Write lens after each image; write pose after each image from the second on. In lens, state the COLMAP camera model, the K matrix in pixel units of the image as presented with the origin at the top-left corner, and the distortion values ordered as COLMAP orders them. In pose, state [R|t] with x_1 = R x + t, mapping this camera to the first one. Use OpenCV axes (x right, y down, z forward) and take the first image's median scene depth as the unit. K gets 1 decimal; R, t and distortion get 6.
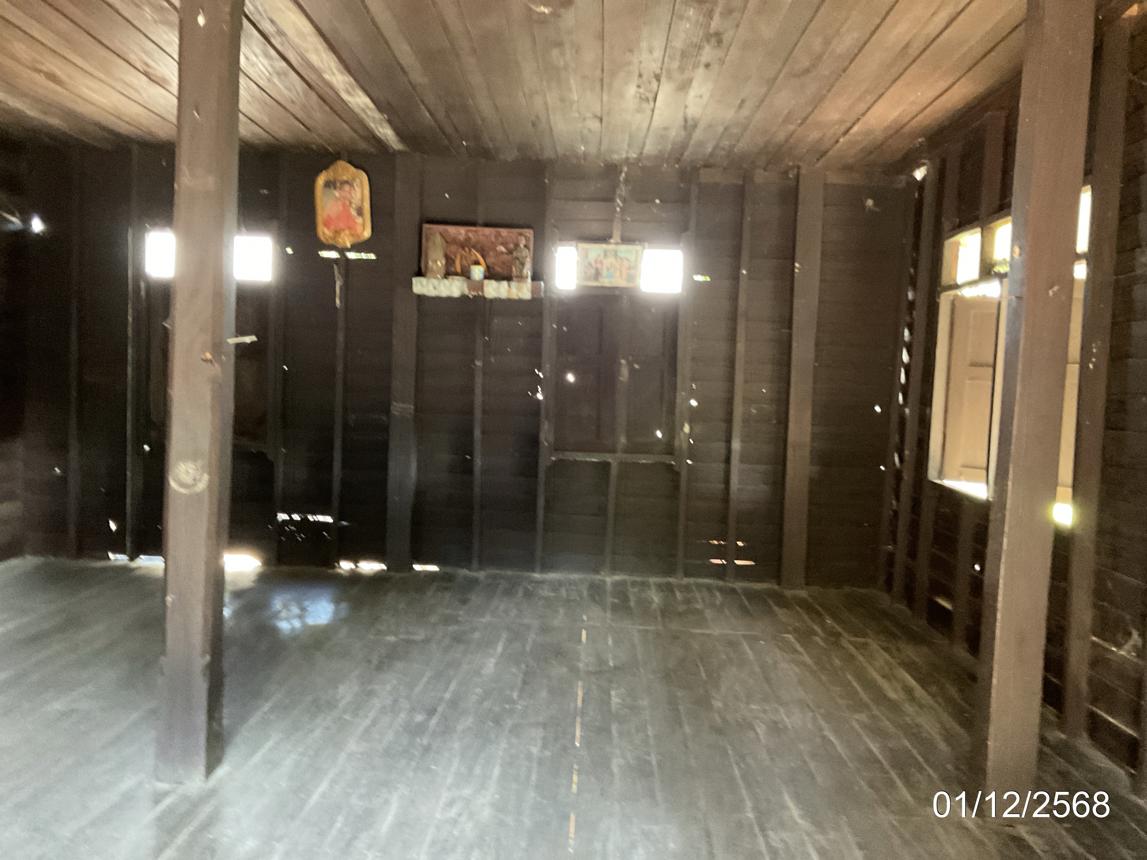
lens RADIAL K [[966.2, 0, 577.1], [0, 966.2, 430.9], [0, 0, 1]] dist [-0.006361, -0.004559]
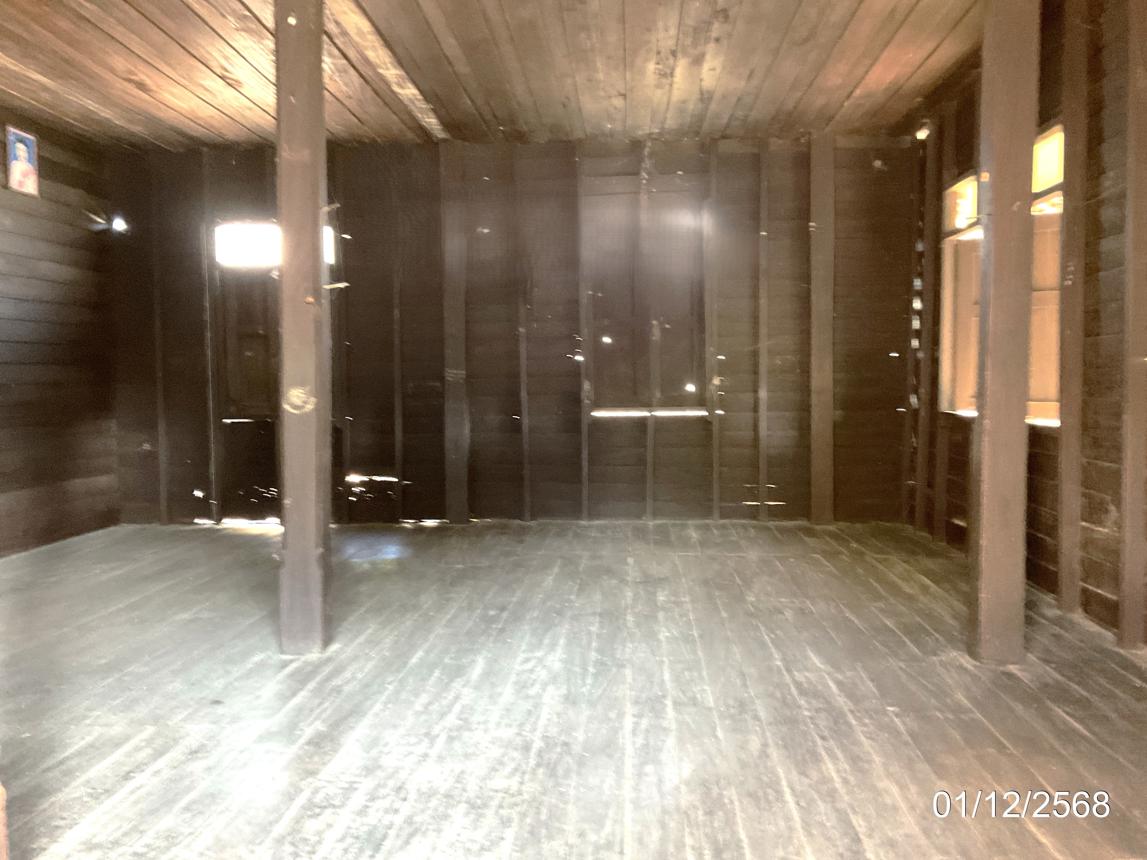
lens RADIAL K [[973.8, 0, 573.5], [0, 973.8, 430.0], [0, 0, 1]] dist [0.003644, -0.011019]
pose [[0.998211, -0.044629, -0.039795, -0.006672], [0.044503, 0.999001, -0.004046, 0.060448], [0.039936, 0.002268, 0.999200, -0.117964]]
